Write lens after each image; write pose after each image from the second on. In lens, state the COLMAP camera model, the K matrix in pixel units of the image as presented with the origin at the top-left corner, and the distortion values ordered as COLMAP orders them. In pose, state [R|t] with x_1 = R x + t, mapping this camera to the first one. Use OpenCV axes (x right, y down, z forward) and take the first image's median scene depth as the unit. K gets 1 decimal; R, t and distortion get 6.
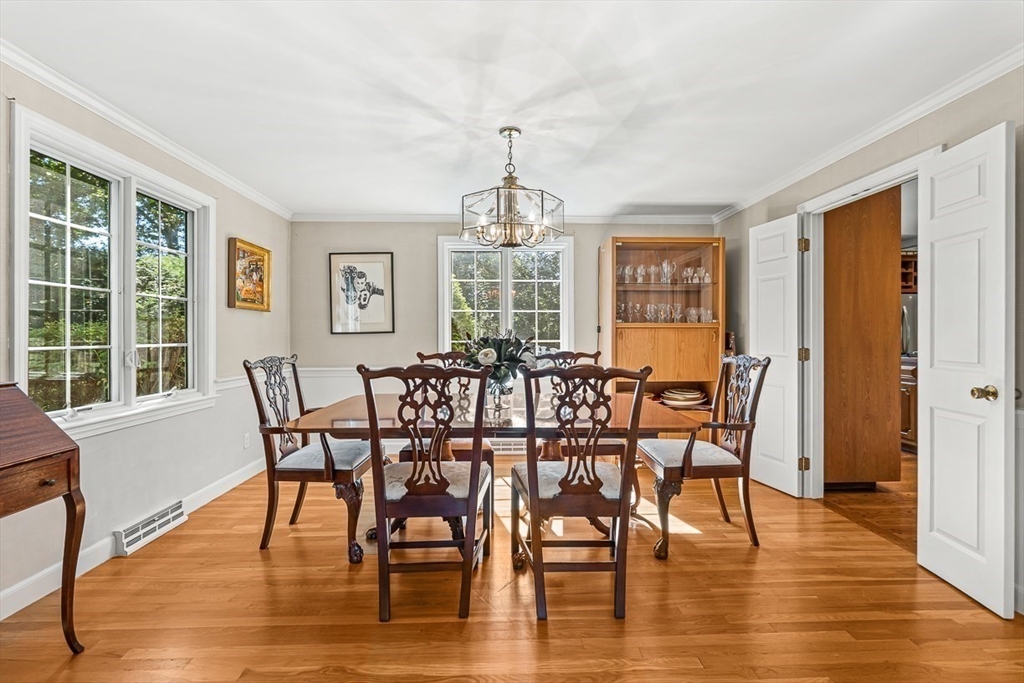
lens RADIAL K [[454.9, 0, 509.0], [0, 454.9, 332.8], [0, 0, 1]] dist [-0.003467, 0.000454]
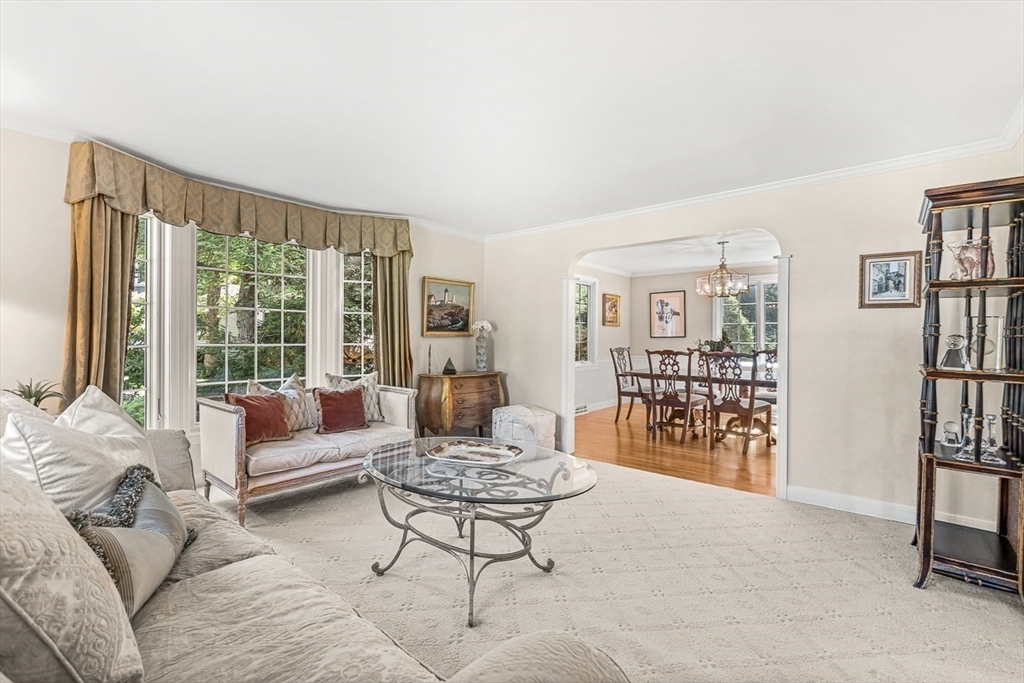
lens RADIAL K [[454.9, 0, 509.1], [0, 454.9, 334.8], [0, 0, 1]] dist [-0.003467, 0.000454]
pose [[0.743162, 0.005979, -0.669085, 0.718323], [-0.004200, 0.999982, 0.004270, -0.023534], [0.669098, -0.000363, 0.743174, -1.300230]]
